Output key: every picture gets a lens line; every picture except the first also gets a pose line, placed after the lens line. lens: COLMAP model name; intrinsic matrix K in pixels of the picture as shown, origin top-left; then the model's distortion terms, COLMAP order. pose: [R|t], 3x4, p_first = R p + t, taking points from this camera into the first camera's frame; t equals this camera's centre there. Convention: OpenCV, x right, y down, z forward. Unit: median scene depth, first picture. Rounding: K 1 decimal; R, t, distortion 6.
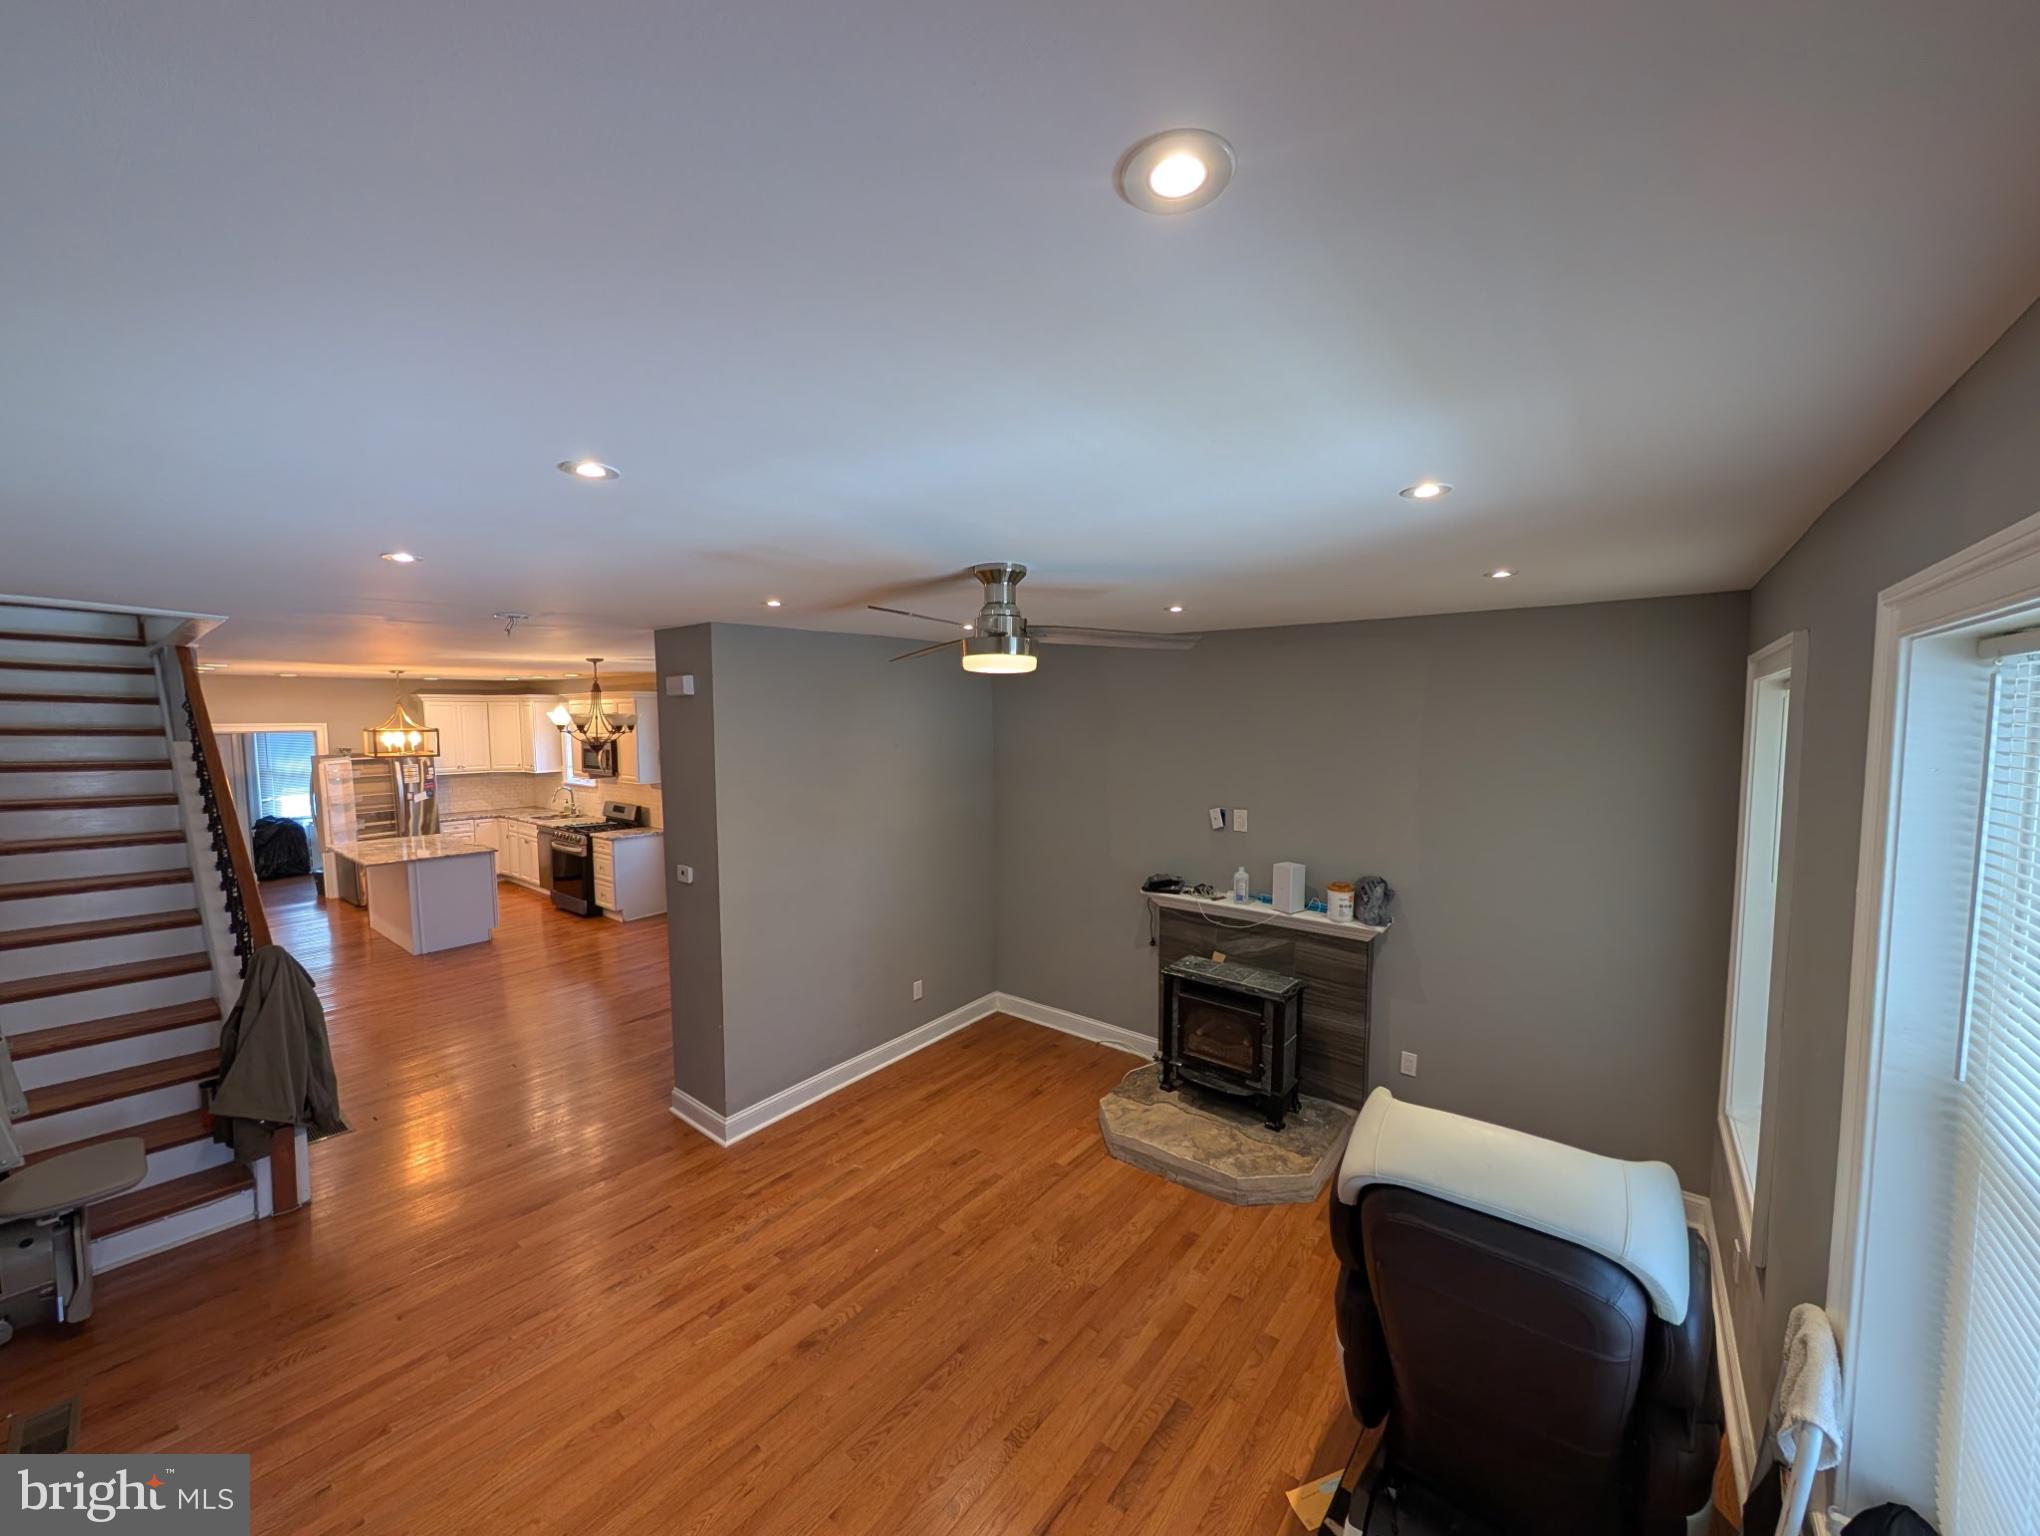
lens RADIAL K [[770.5, 0, 1013.0], [0, 770.5, 769.9], [0, 0, 1]] dist [0.001291, 0.000599]
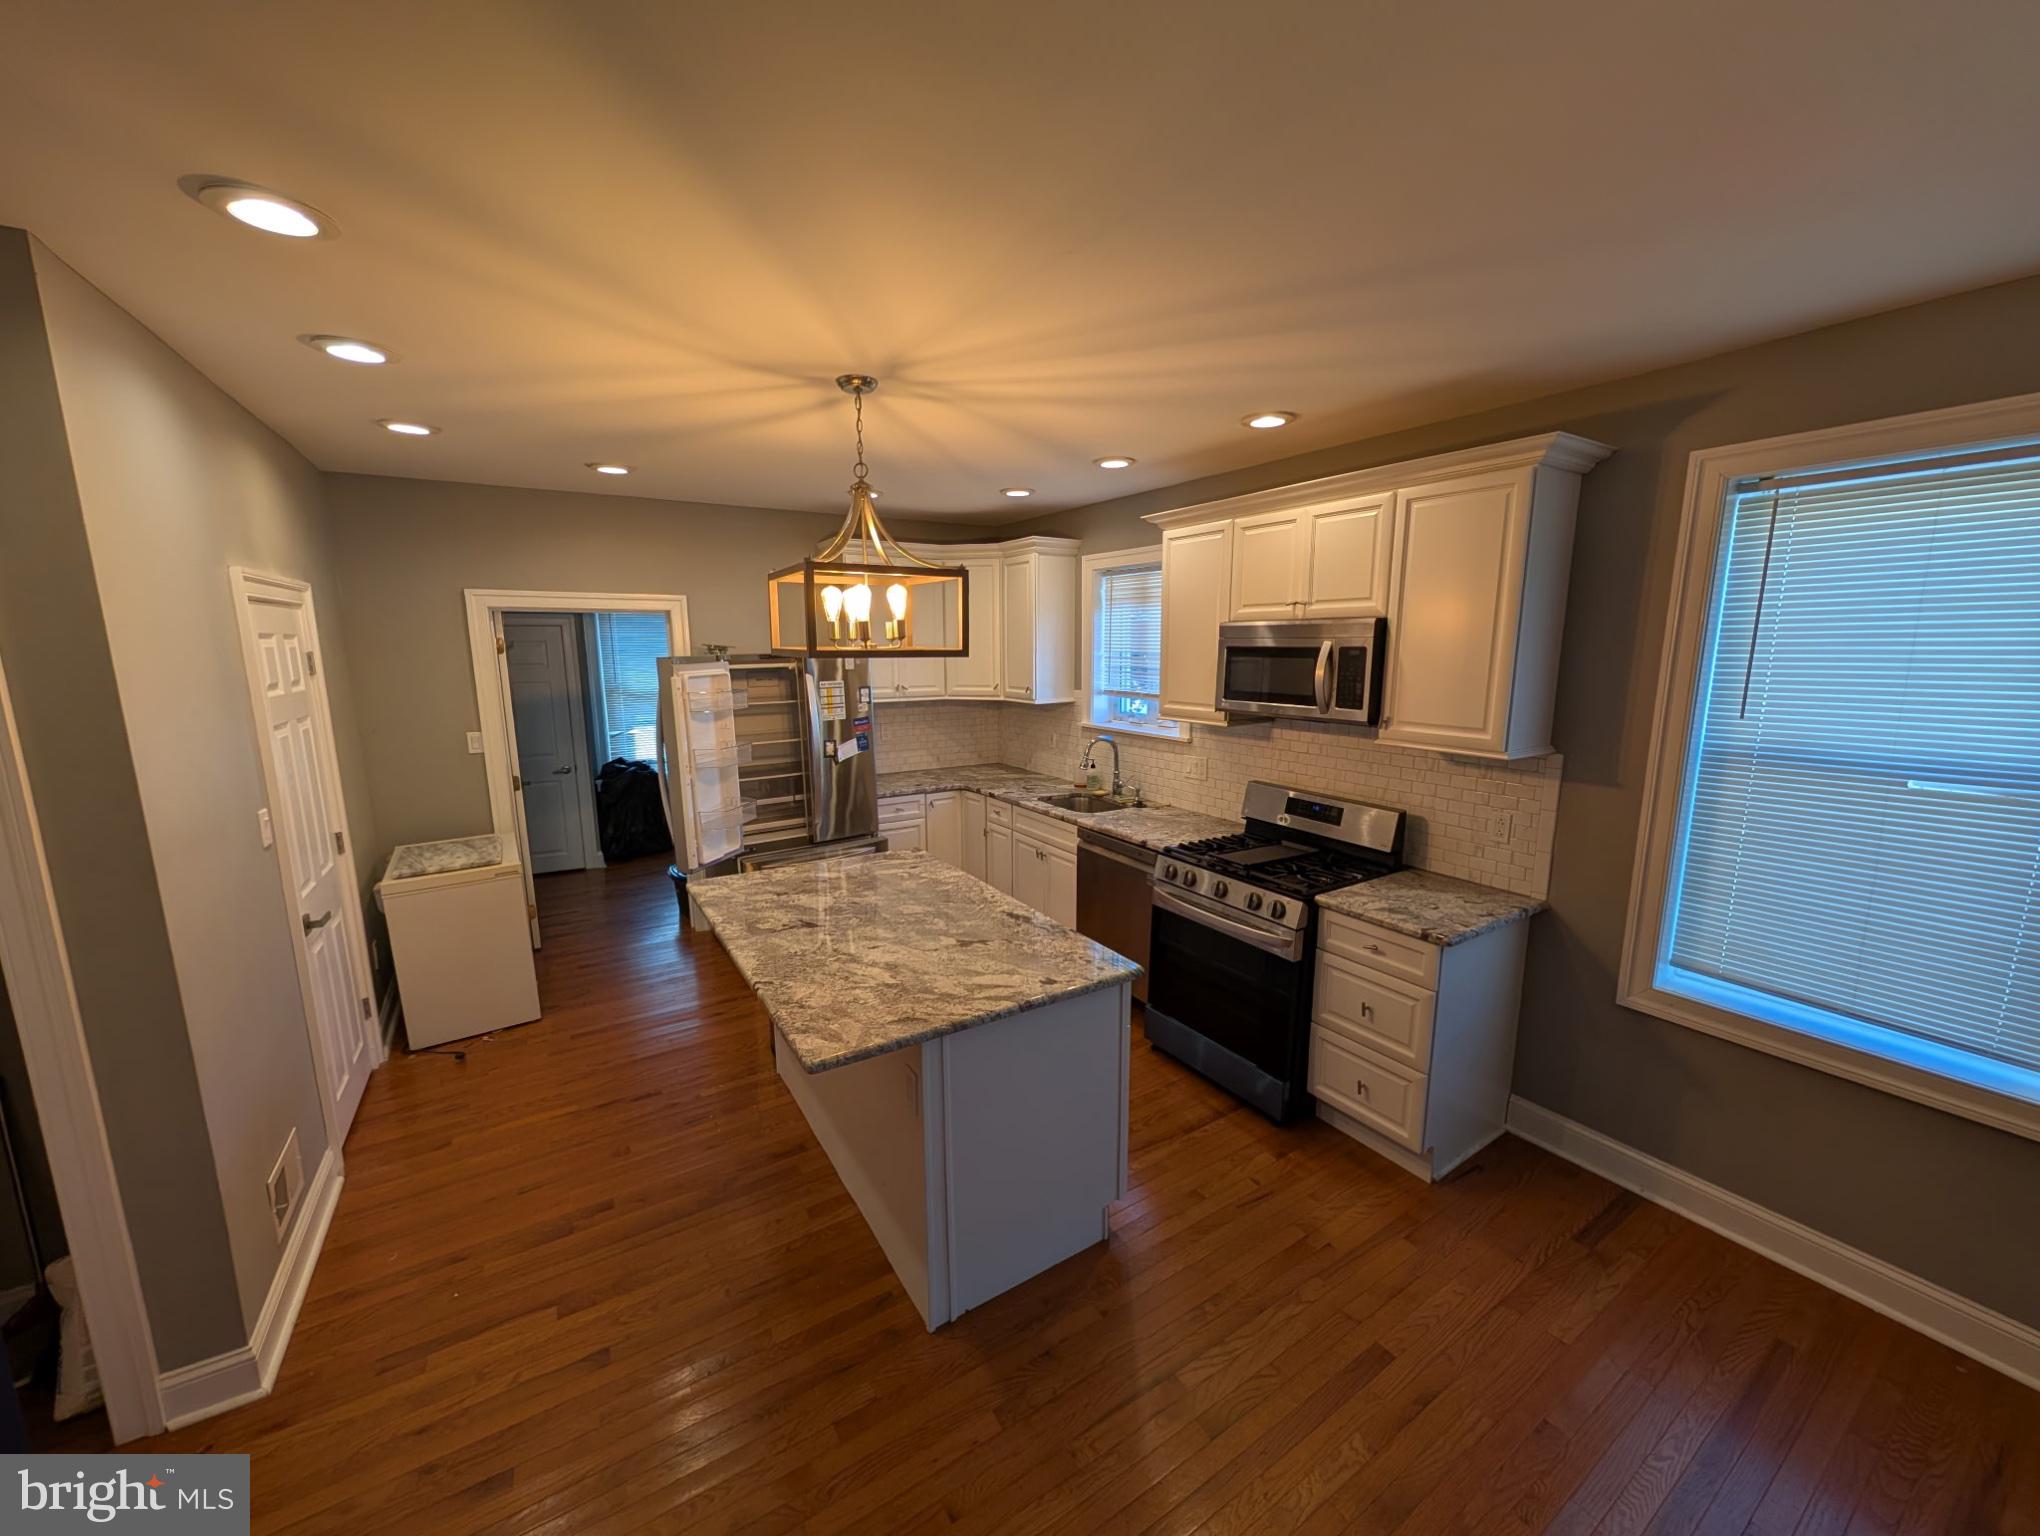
lens RADIAL K [[770.5, 0, 1013.0], [0, 770.5, 769.9], [0, 0, 1]] dist [0.001291, 0.000599]
pose [[0.943607, 0.055553, -0.326374, -0.927066], [-0.024637, 0.994871, 0.098108, -0.003650], [0.330151, -0.084534, 0.940135, 1.051869]]
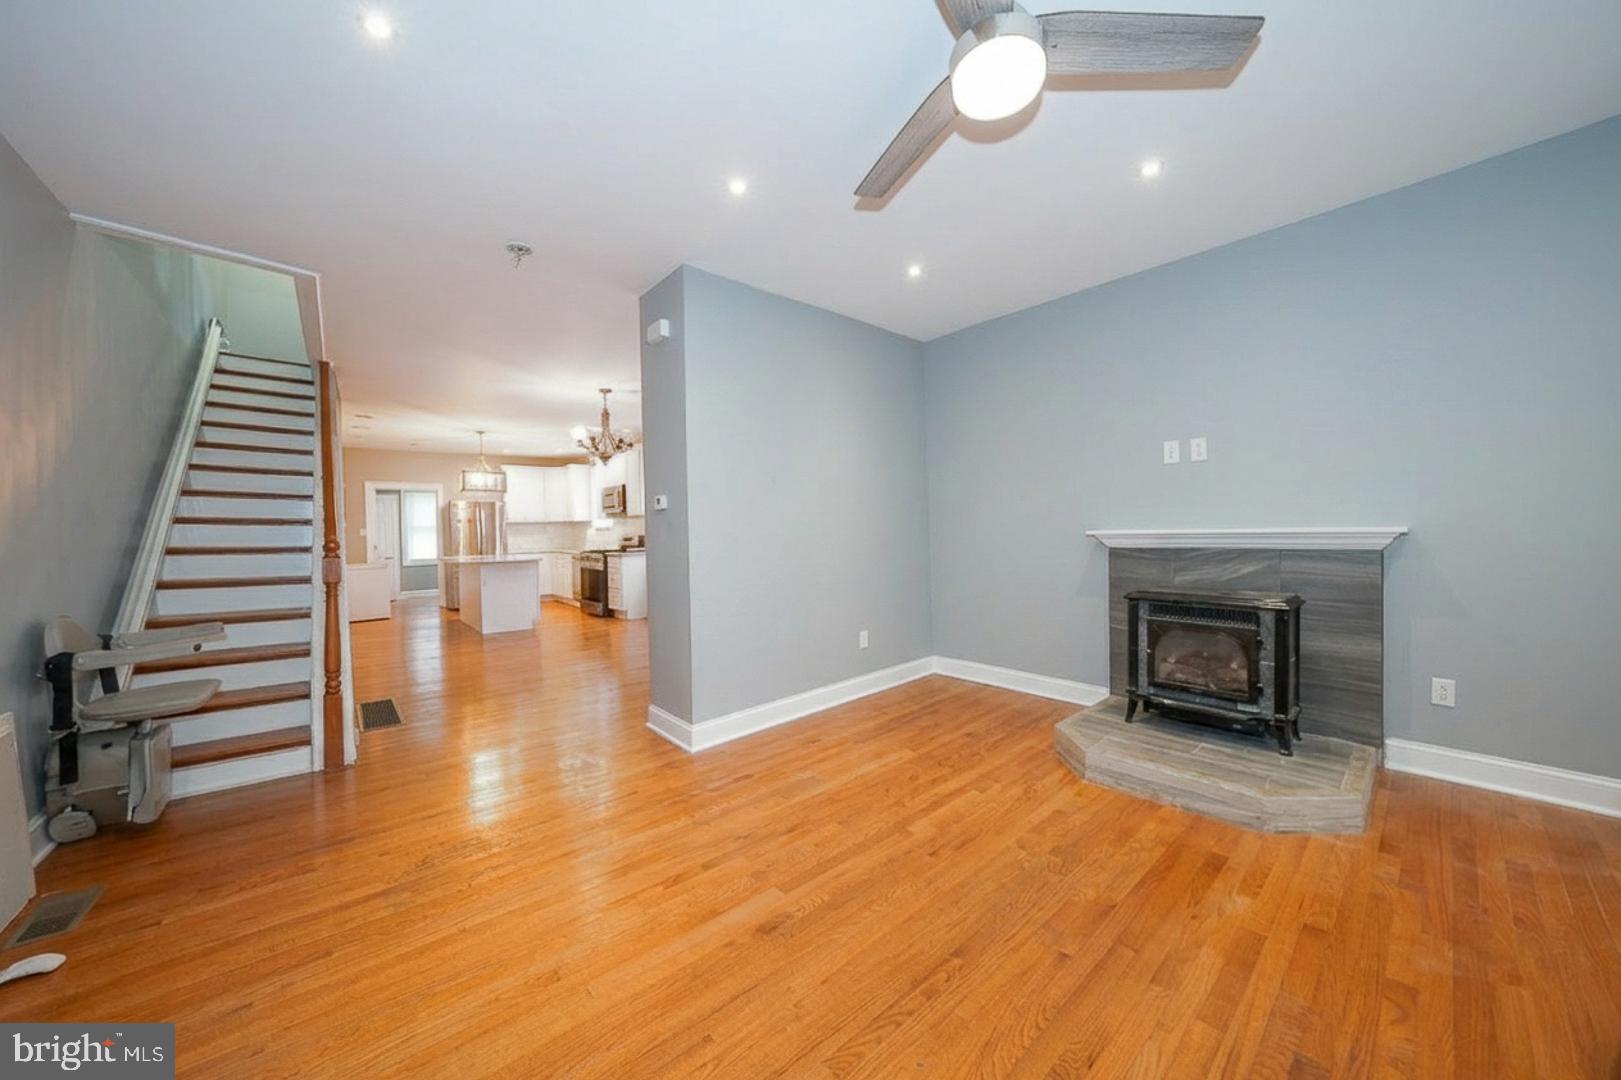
lens RADIAL K [[554.9, 0, 807.3], [0, 554.9, 534.1], [0, 0, 1]] dist [-0.023004, 0.003742]
pose [[0.983626, -0.015100, -0.179590, -0.058594], [0.003125, 0.997763, -0.066780, 0.186967], [0.180196, 0.065125, 0.981472, 0.204243]]
